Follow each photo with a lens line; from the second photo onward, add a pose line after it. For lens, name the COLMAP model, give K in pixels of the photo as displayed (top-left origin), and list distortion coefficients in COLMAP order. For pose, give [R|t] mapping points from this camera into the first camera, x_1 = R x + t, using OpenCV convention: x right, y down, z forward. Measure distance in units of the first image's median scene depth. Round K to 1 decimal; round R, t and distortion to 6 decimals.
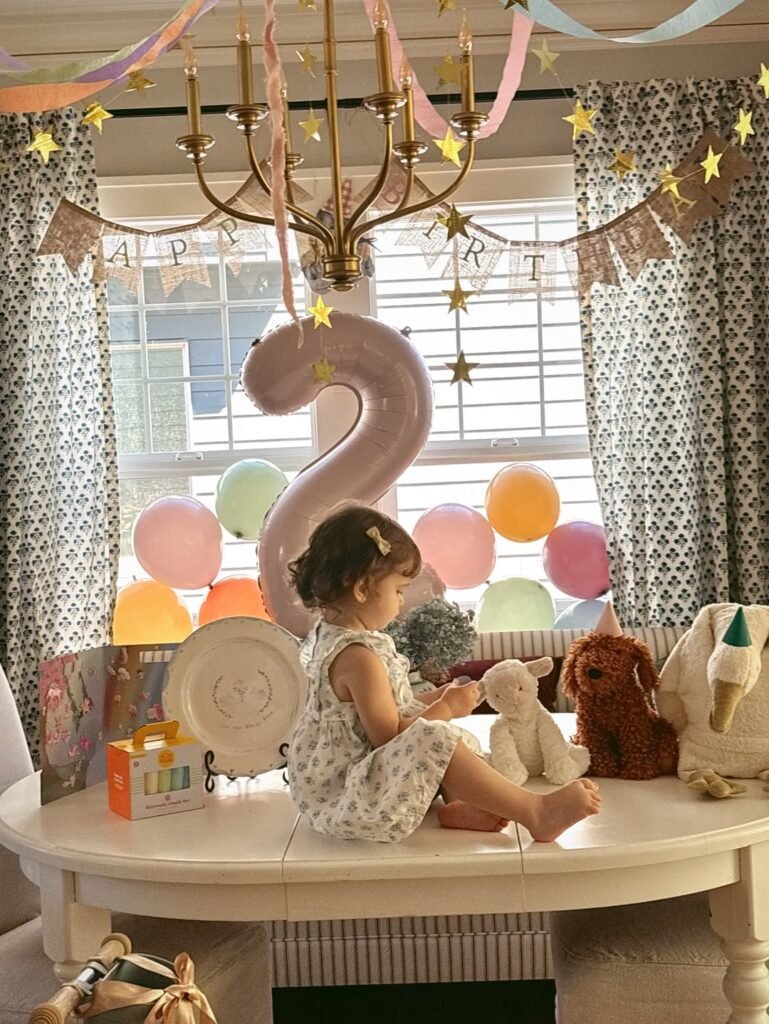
lens RADIAL K [[1508.3, 0, 379.7], [0, 1508.3, 502.4], [0, 0, 1]] dist [0.213594, -0.803146]
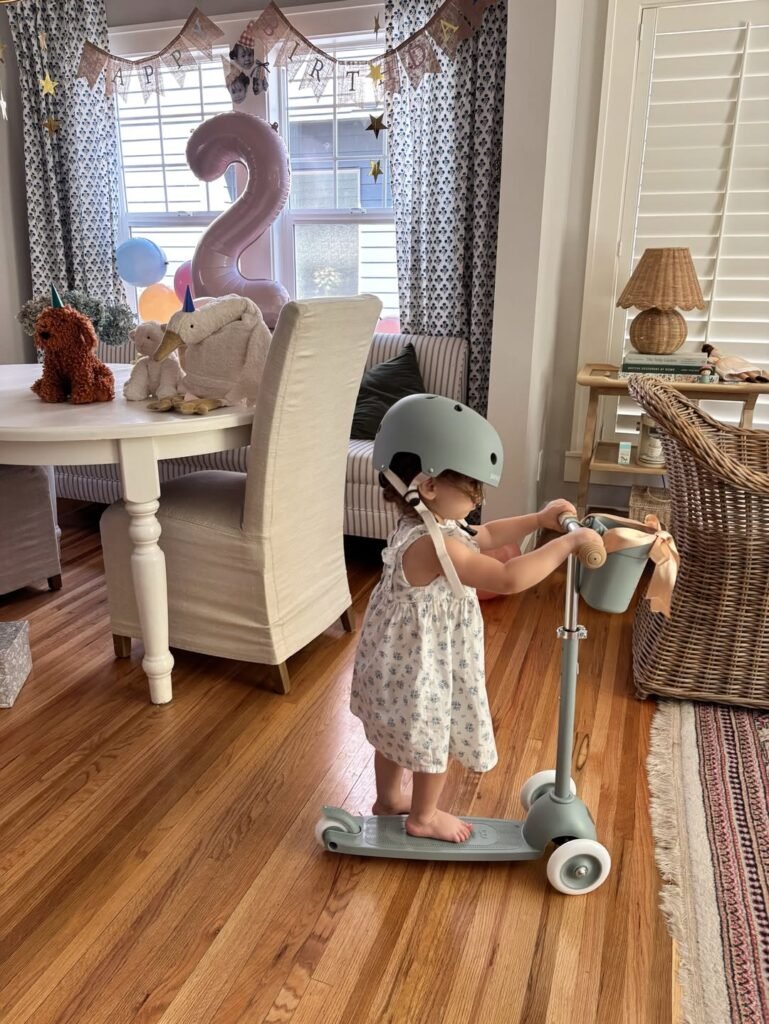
lens RADIAL K [[756.6, 0, 387.2], [0, 756.6, 531.9], [0, 0, 1]] dist [0.034631, -0.047208]
pose [[0.944224, 0.154759, -0.290673, 0.419108], [-0.063333, 0.951553, 0.300891, 0.040583], [0.323156, -0.265699, 0.908281, 0.208936]]
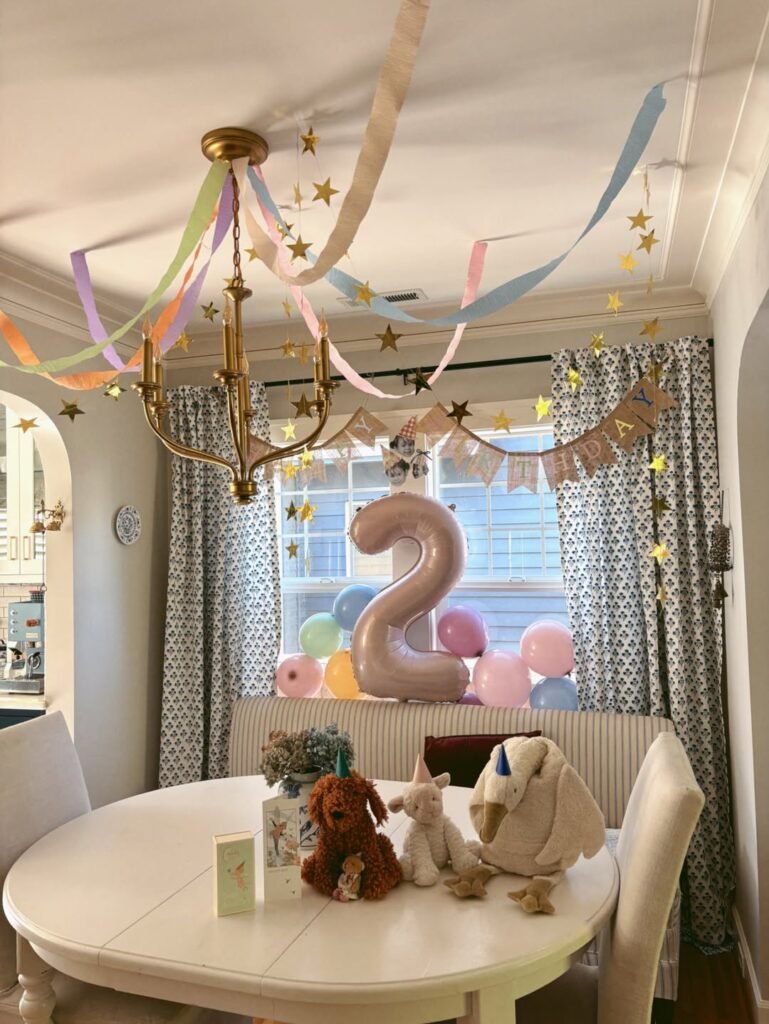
lens RADIAL K [[765.4, 0, 384.5], [0, 765.4, 512.0], [0, 0, 1]] dist [0.103892, -0.268038]
pose [[0.954995, 0.009297, -0.296475, 0.197055], [-0.030012, 0.997408, -0.065394, -0.056124], [0.295099, 0.071348, 0.952799, 0.217175]]
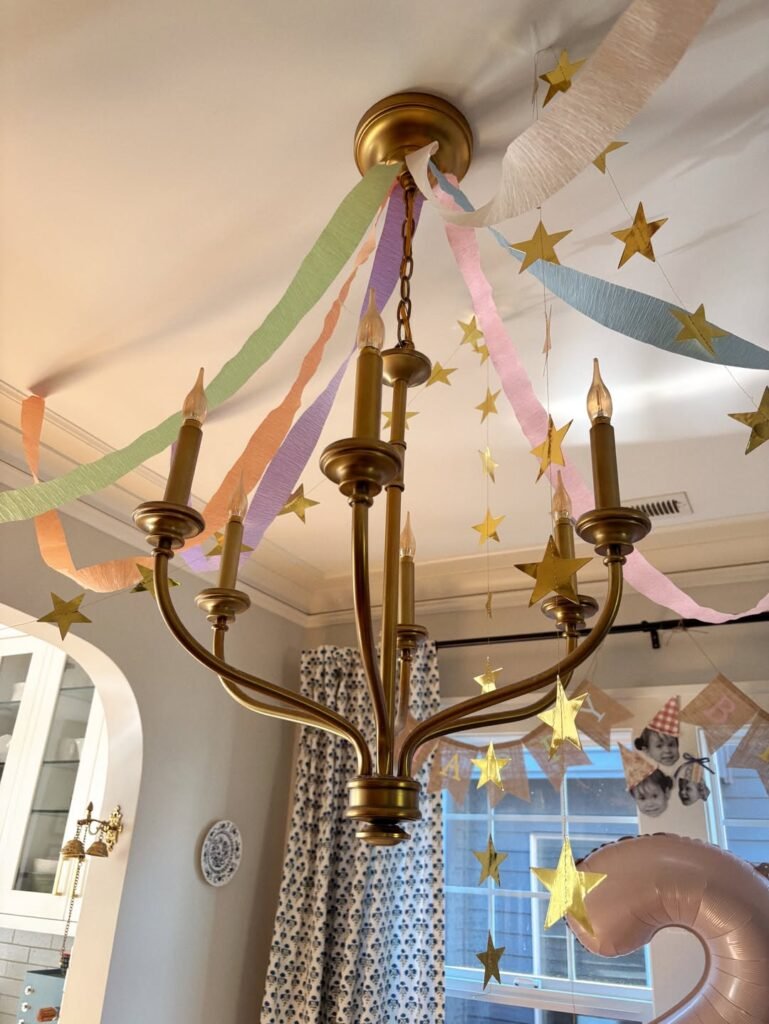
lens RADIAL K [[779.5, 0, 376.7], [0, 779.5, 514.4], [0, 0, 1]] dist [0.011580, 0.006372]
pose [[0.869259, -0.118791, -0.479872, 0.072162], [-0.112828, 0.897407, -0.426533, -0.079690], [0.481308, 0.424911, 0.766677, 0.463410]]
